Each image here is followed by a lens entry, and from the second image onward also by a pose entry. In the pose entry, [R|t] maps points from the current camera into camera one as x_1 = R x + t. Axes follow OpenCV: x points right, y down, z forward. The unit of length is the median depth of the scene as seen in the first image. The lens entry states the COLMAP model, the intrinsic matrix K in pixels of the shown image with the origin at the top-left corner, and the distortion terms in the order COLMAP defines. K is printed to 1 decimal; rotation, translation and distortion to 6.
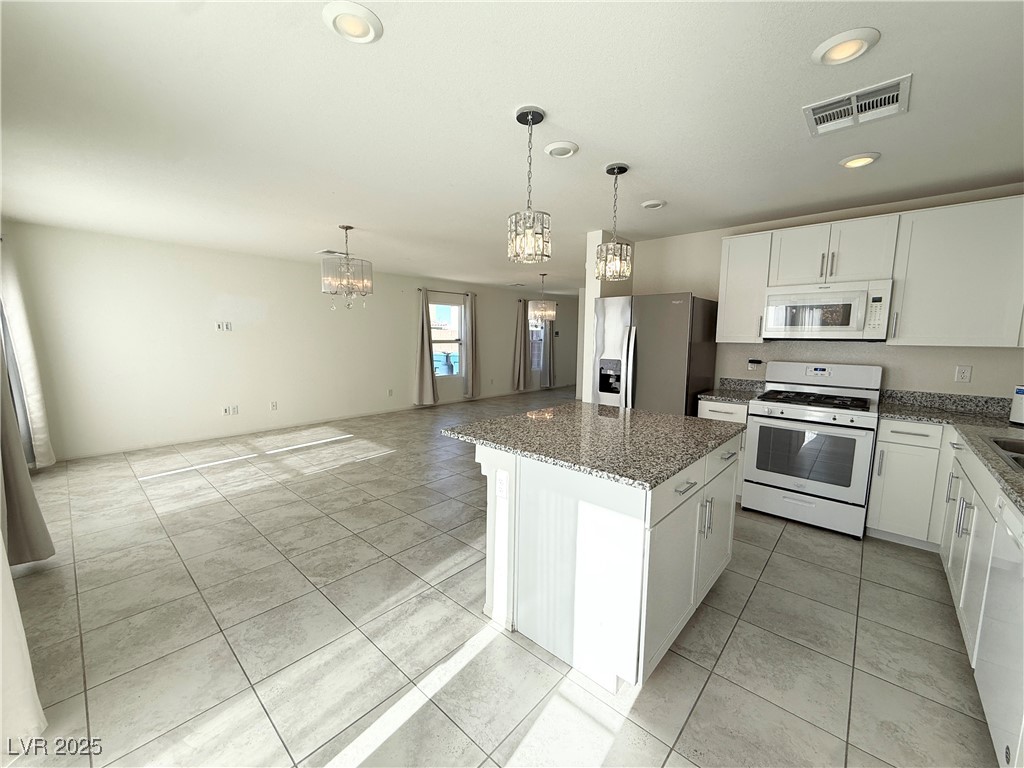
lens RADIAL K [[406.9, 0, 511.3], [0, 406.9, 383.4], [0, 0, 1]] dist [-0.001405, -0.000204]
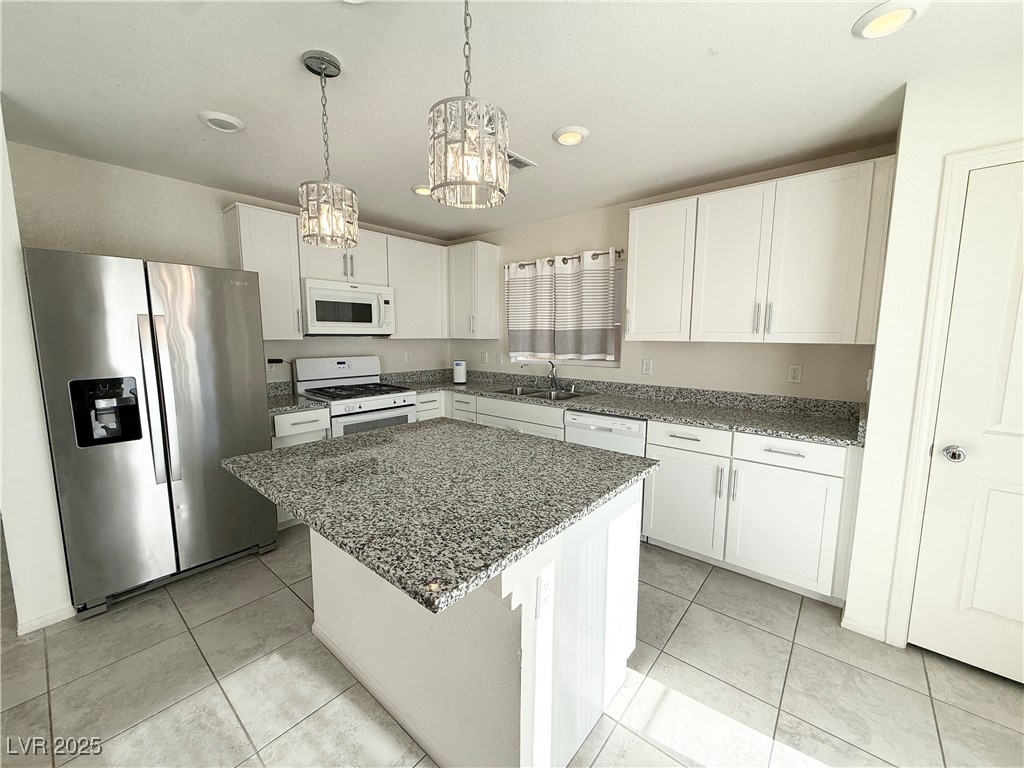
lens RADIAL K [[406.9, 0, 511.3], [0, 406.9, 383.4], [0, 0, 1]] dist [-0.001405, -0.000204]
pose [[-0.031115, -0.130145, 0.991007, -0.307544], [0.112865, 0.984688, 0.132859, -0.069972], [-0.993123, 0.115984, -0.015949, 0.560471]]
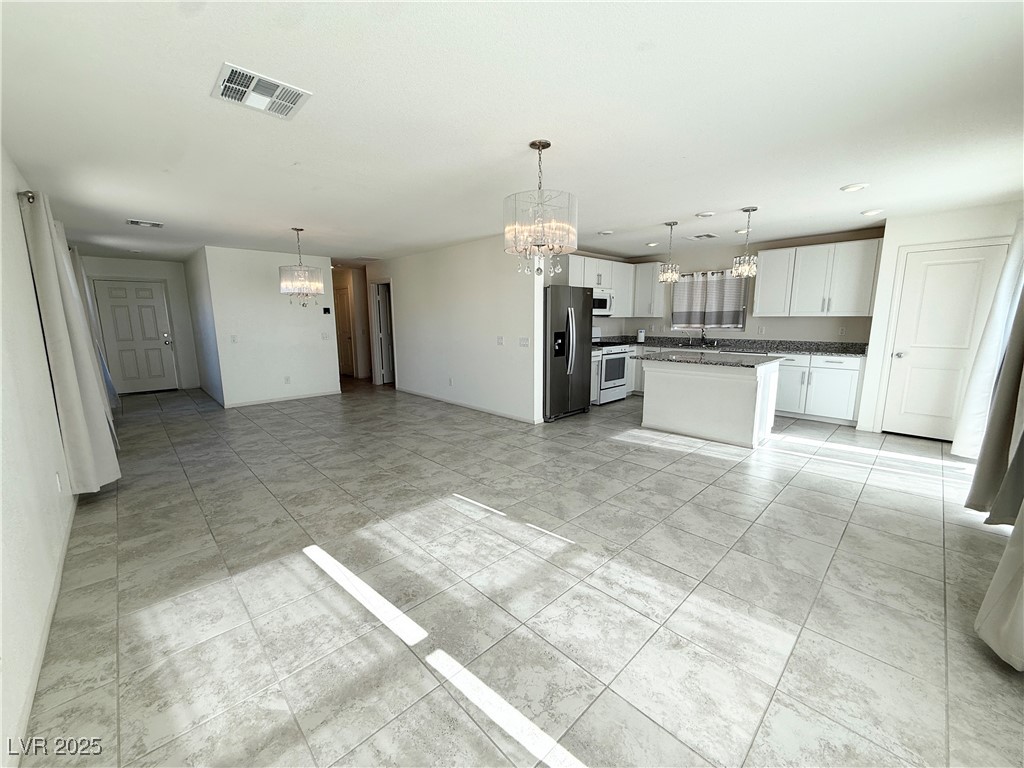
lens RADIAL K [[406.9, 0, 511.3], [0, 406.9, 383.4], [0, 0, 1]] dist [-0.001405, -0.000204]
pose [[0.072152, -0.172168, 0.982422, -1.258324], [0.123511, 0.978950, 0.162489, -0.146039], [-0.989717, 0.109616, 0.091898, 1.176430]]
